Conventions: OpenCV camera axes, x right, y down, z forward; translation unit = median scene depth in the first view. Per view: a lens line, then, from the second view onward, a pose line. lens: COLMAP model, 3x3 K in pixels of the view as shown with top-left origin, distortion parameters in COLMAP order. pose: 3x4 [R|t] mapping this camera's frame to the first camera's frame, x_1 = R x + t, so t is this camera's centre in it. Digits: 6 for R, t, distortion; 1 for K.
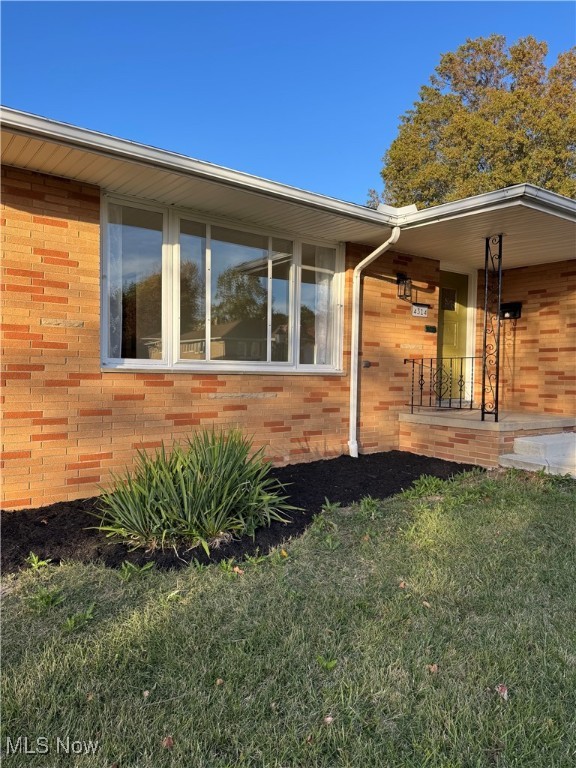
lens RADIAL K [[556.3, 0, 288.0], [0, 556.3, 384.0], [0, 0, 1]] dist [0.125996, -0.001121]
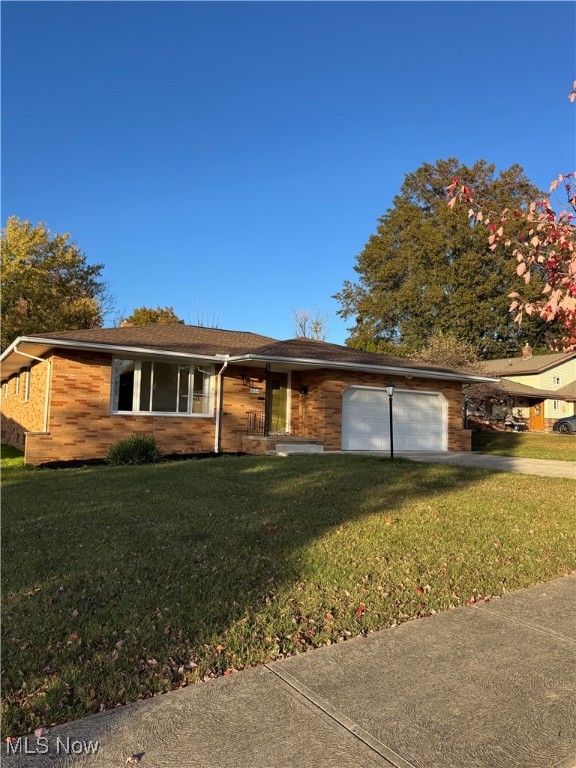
lens RADIAL K [[556.3, 0, 288.0], [0, 556.3, 384.0], [0, 0, 1]] dist [0.125996, -0.001121]
pose [[0.997132, 0.010391, -0.074961, 0.595077], [-0.016993, 0.995977, -0.087985, 0.042695], [0.073745, 0.089006, 0.993297, -1.356020]]
